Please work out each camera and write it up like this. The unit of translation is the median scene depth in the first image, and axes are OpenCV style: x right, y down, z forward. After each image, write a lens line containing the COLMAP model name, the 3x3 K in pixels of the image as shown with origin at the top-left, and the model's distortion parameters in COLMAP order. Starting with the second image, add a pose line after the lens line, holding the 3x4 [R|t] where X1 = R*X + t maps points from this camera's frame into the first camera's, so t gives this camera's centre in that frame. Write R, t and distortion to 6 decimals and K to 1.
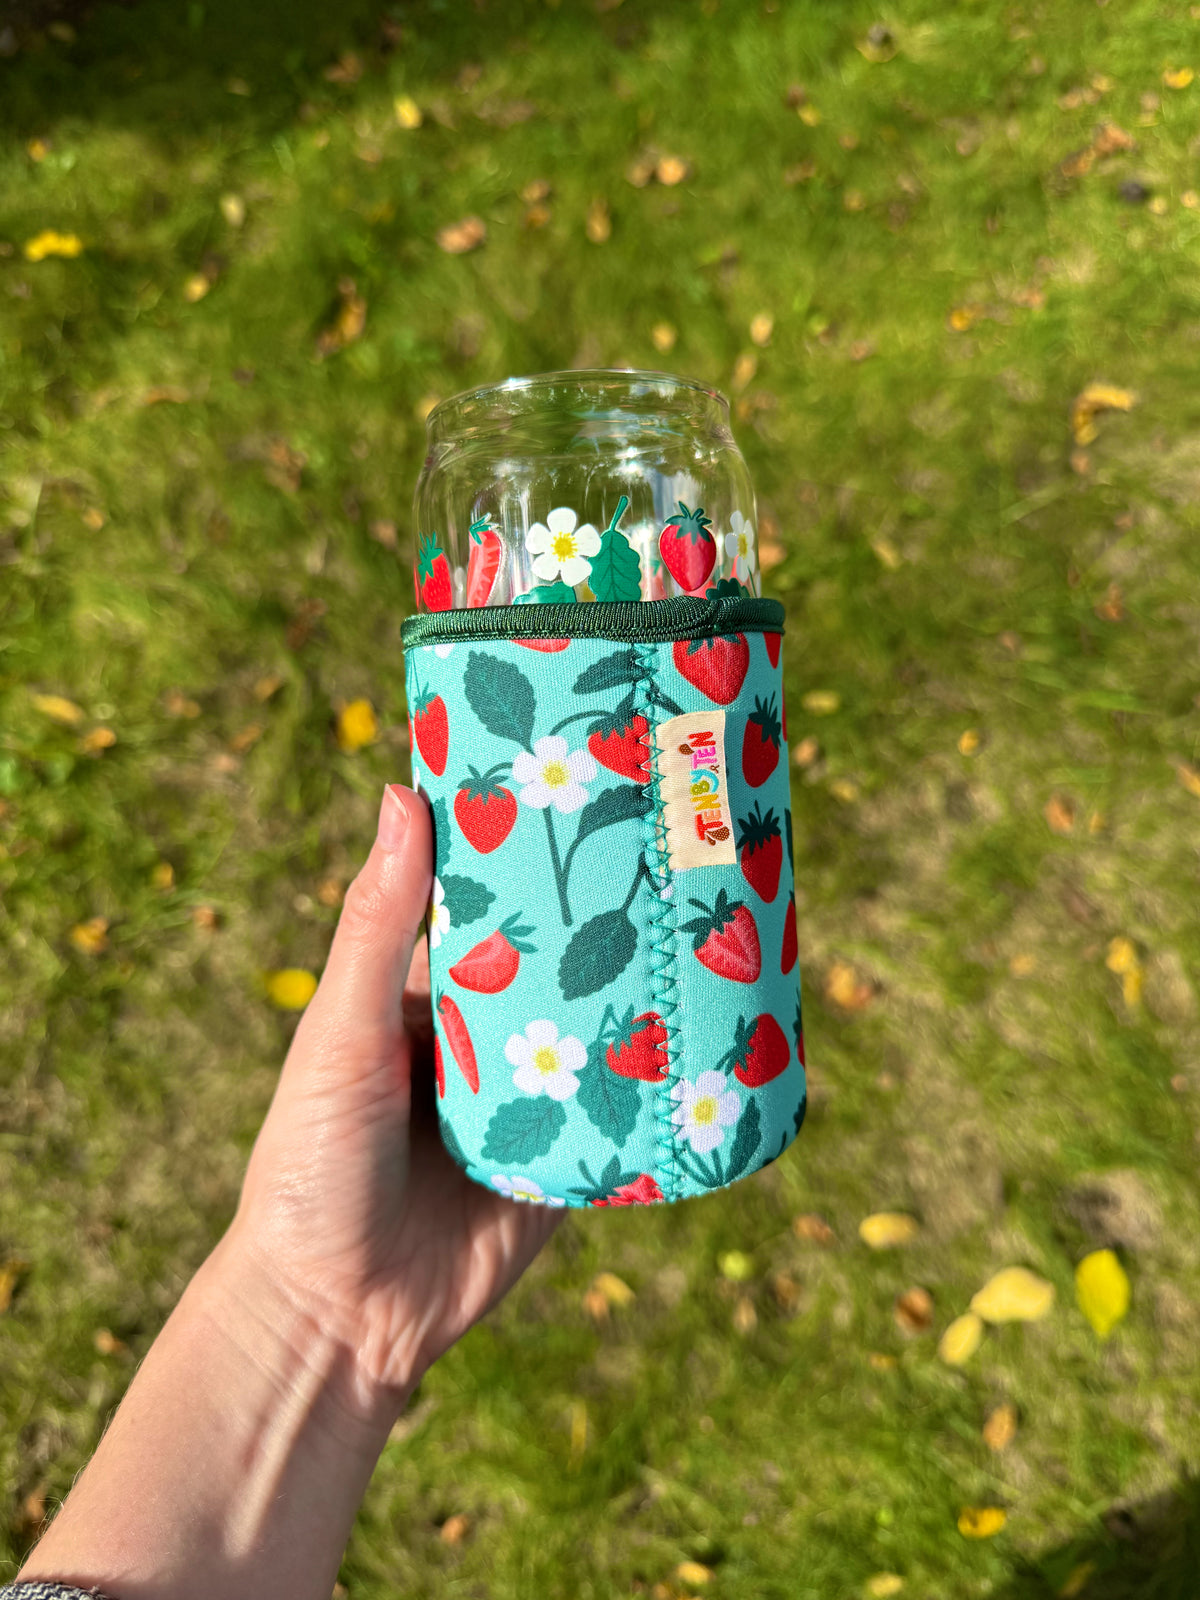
lens RADIAL K [[1227.3, 0, 595.5], [0, 1227.3, 793.5], [0, 0, 1]] dist [-0.046732, 0.005688]
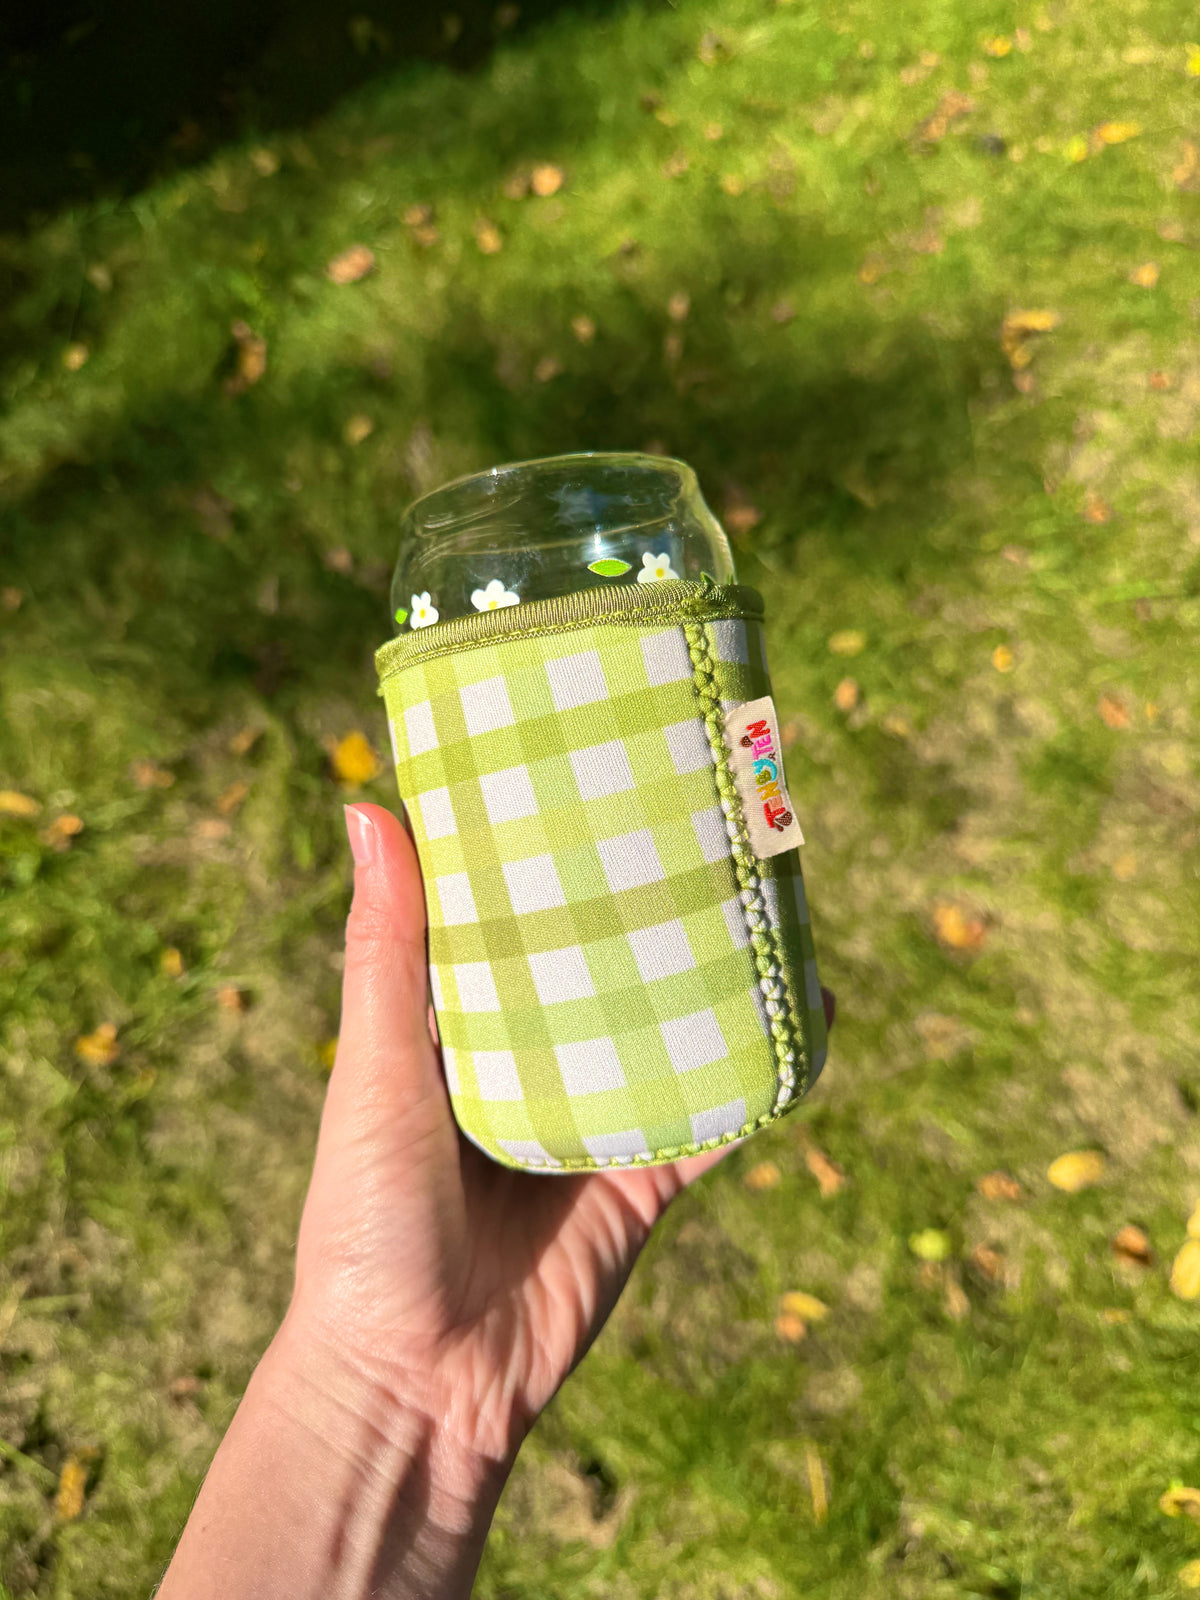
lens RADIAL K [[1227.3, 0, 595.5], [0, 1227.3, 793.5], [0, 0, 1]] dist [-0.046732, 0.005688]
pose [[0.975685, -0.186311, 0.115445, -0.136923], [0.197045, 0.976277, -0.089756, 0.086072], [-0.095984, 0.110321, 0.989250, 0.106650]]
